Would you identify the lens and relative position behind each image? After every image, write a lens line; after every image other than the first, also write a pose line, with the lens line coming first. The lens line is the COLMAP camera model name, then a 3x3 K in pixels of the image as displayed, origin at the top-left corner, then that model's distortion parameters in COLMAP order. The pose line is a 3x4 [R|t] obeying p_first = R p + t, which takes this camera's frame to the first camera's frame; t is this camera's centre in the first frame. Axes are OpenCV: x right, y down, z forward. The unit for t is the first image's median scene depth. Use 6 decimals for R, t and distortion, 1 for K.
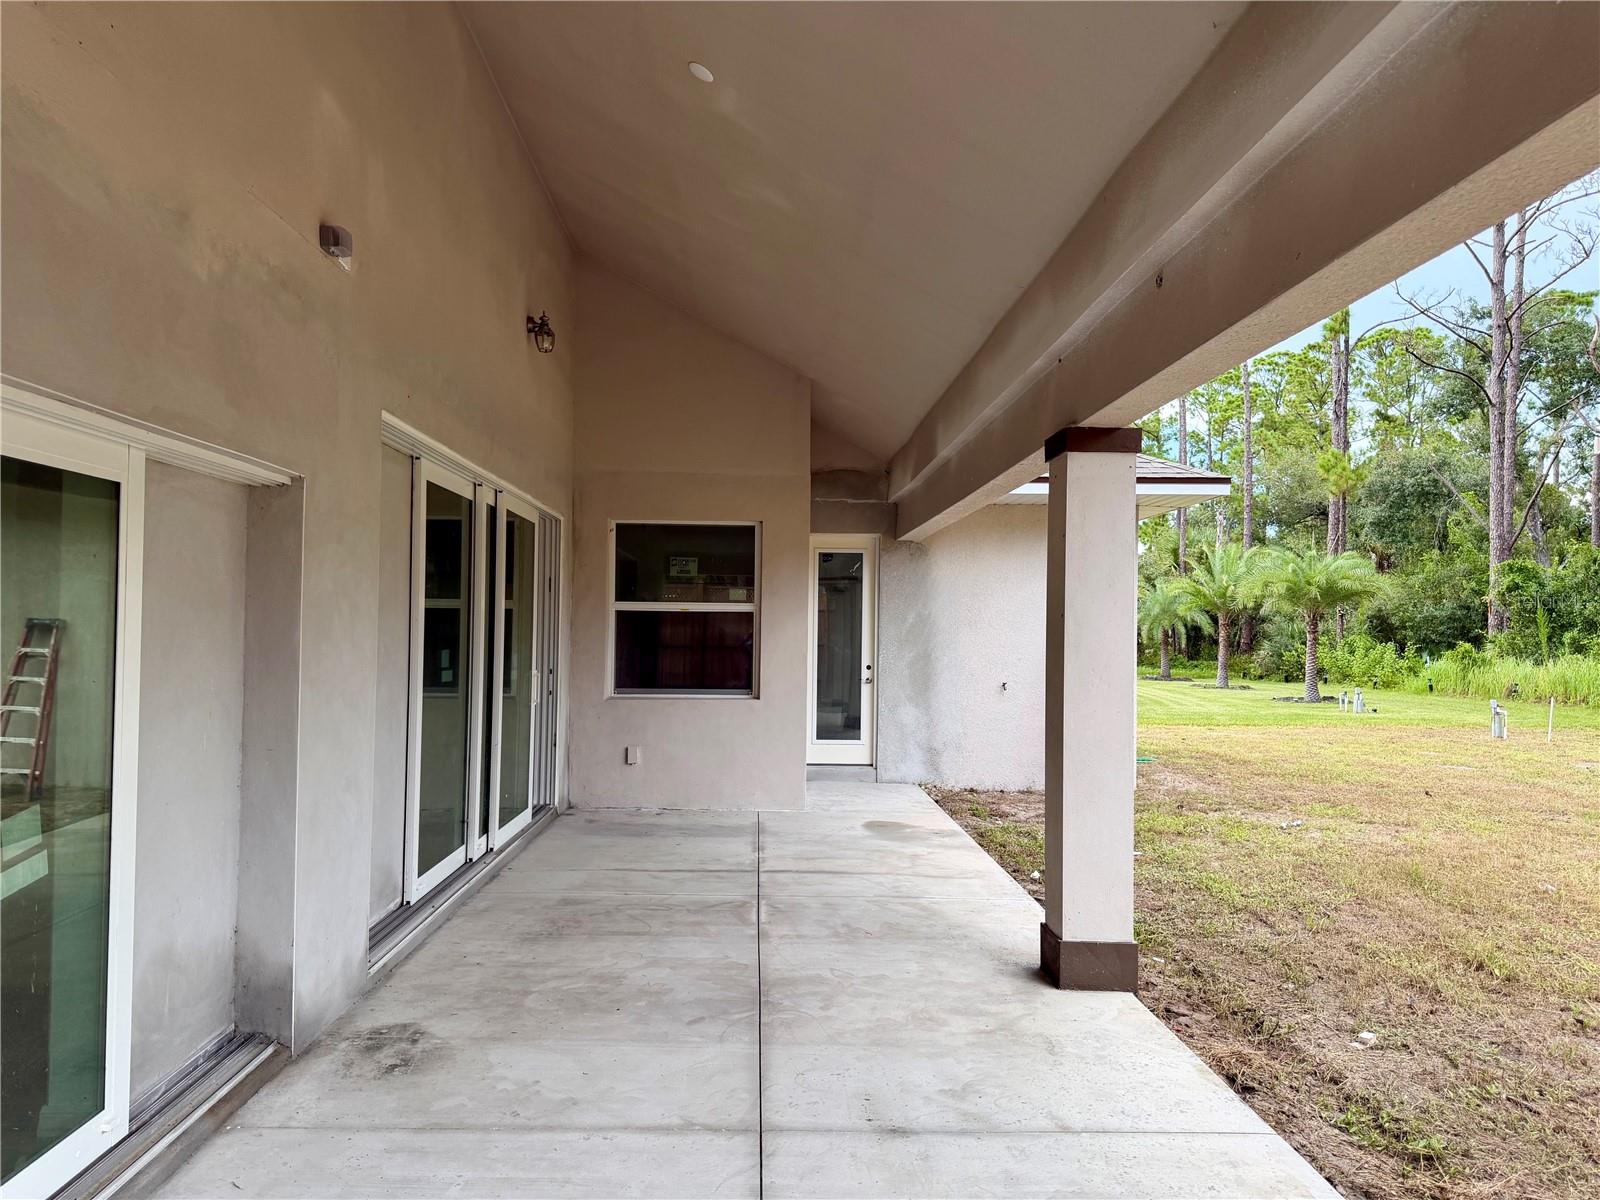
lens RADIAL K [[1125.5, 0, 794.4], [0, 1125.5, 602.8], [0, 0, 1]] dist [0.060710, -0.065193]
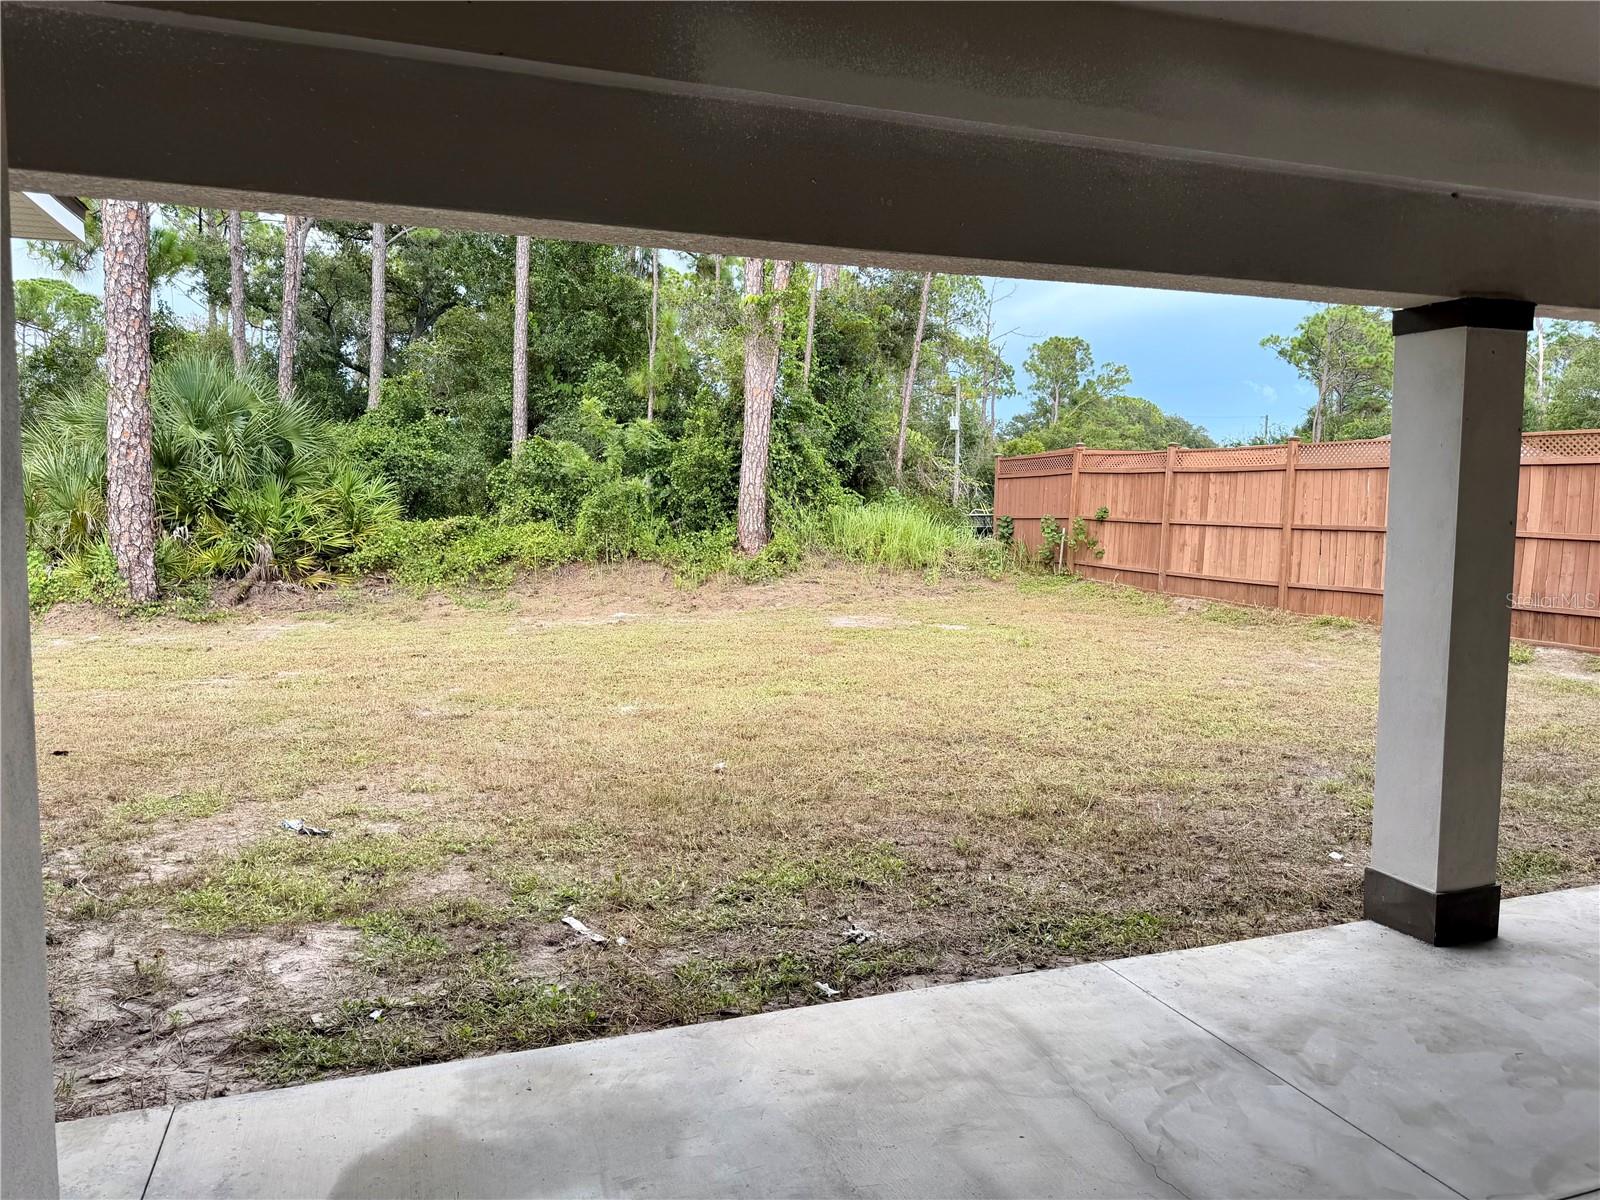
lens RADIAL K [[1125.5, 0, 798.6], [0, 1125.5, 587.2], [0, 0, 1]] dist [0.060710, -0.065193]
pose [[-0.315527, -0.086957, 0.944924, -0.408718], [-0.034839, 0.996183, 0.080041, 0.009353], [-0.948277, -0.007665, -0.317352, 1.742253]]
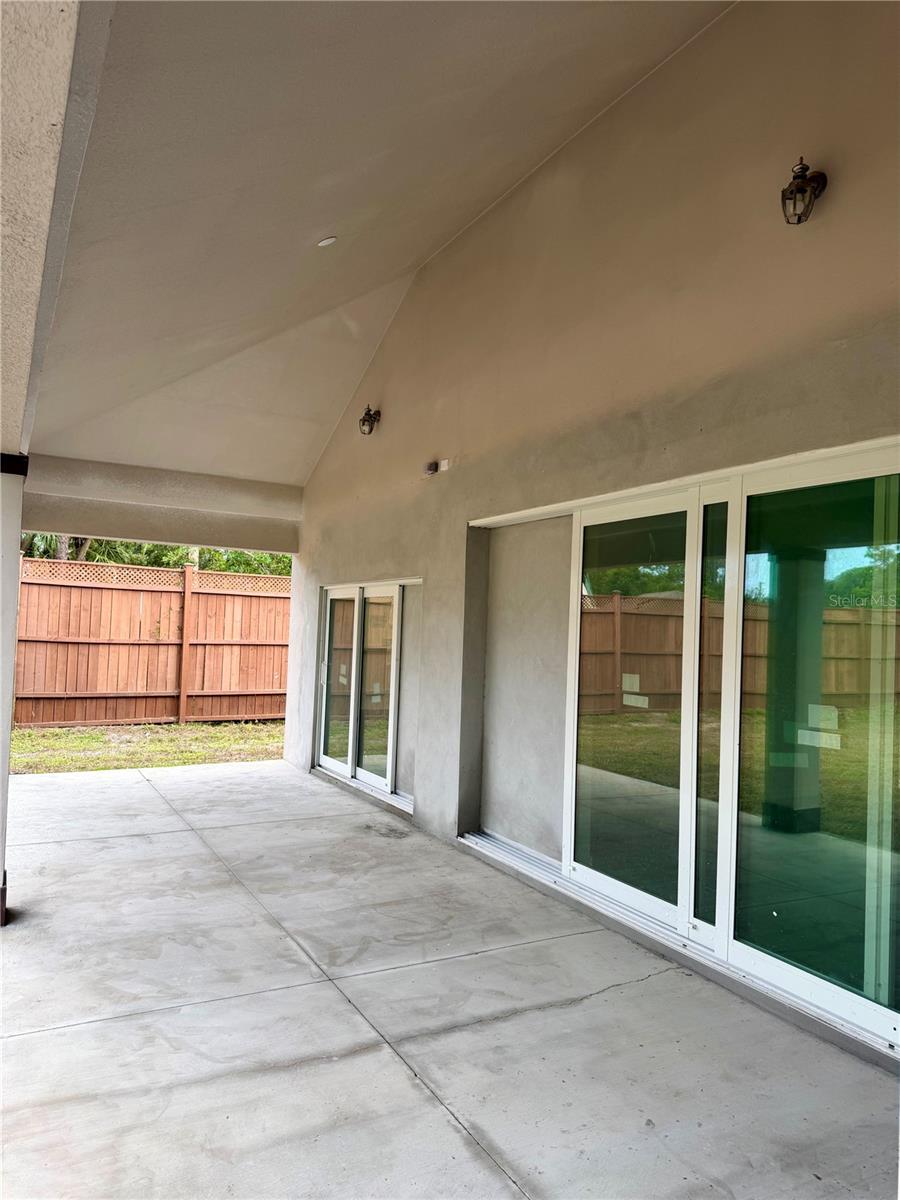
lens RADIAL K [[844.1, 0, 446.8], [0, 844.1, 598.1], [0, 0, 1]] dist [0.060710, -0.065193]
pose [[-0.898120, -0.059853, -0.435659, 0.216804], [-0.035633, 0.997342, -0.063562, 0.035961], [0.438305, -0.041563, -0.897865, 2.006544]]
